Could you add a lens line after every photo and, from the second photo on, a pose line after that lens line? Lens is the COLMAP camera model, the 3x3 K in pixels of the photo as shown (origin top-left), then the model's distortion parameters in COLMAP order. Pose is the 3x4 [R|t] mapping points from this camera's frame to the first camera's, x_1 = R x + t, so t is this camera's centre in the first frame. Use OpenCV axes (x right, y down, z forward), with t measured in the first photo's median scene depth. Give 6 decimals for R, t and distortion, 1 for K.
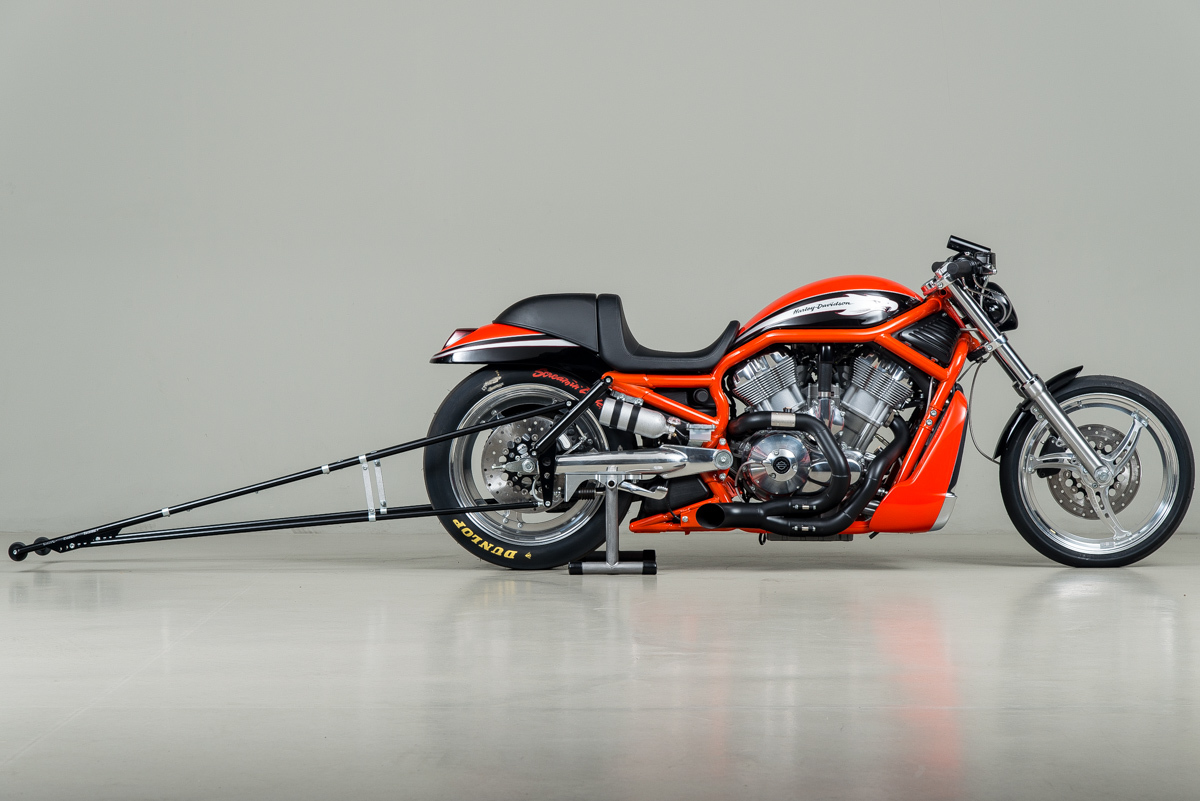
lens RADIAL K [[2912.7, 0, 602.4], [0, 2912.7, 401.8], [0, 0, 1]] dist [-0.010800, 0.000000]
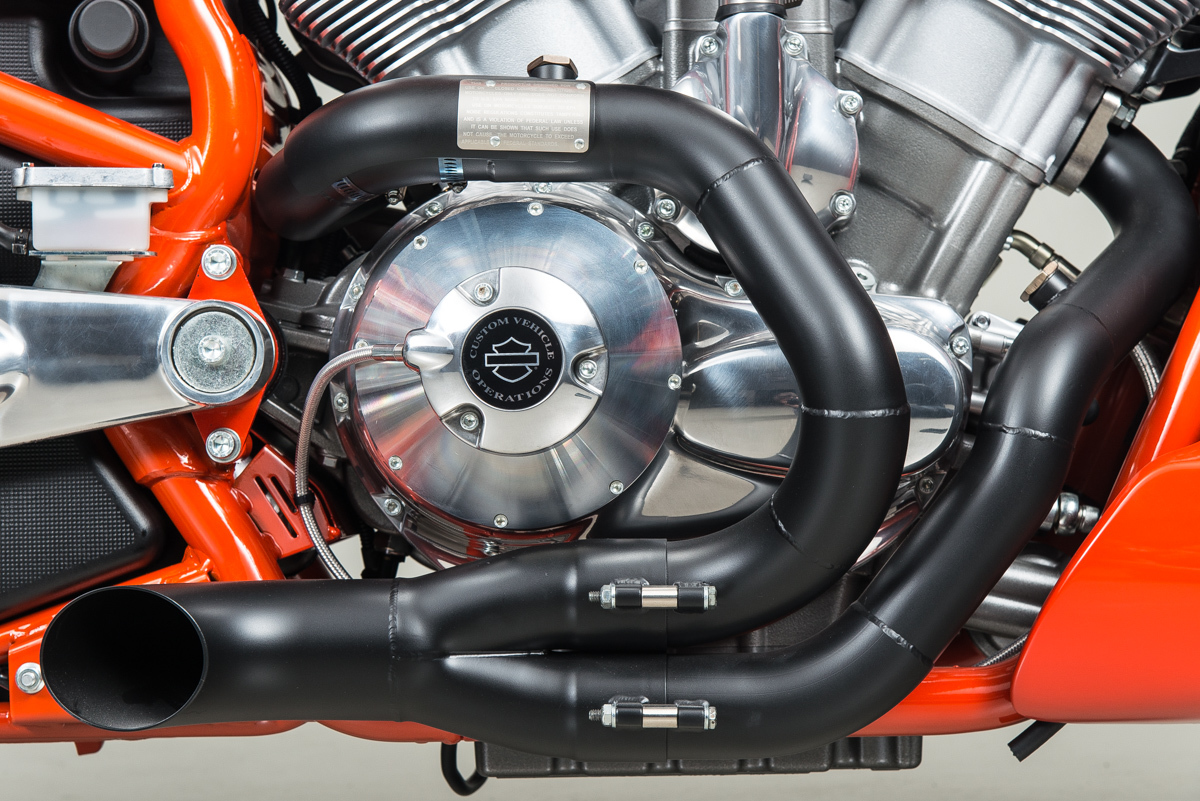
lens RADIAL K [[2947.2, 0, 597.0], [0, 2947.2, 401.0], [0, 0, 1]] dist [0.062648, 0.000000]
pose [[0.999703, -0.023698, 0.005671, 0.064266], [0.023949, 0.998501, -0.049218, 0.032595], [-0.004496, 0.049340, 0.998772, 0.806617]]
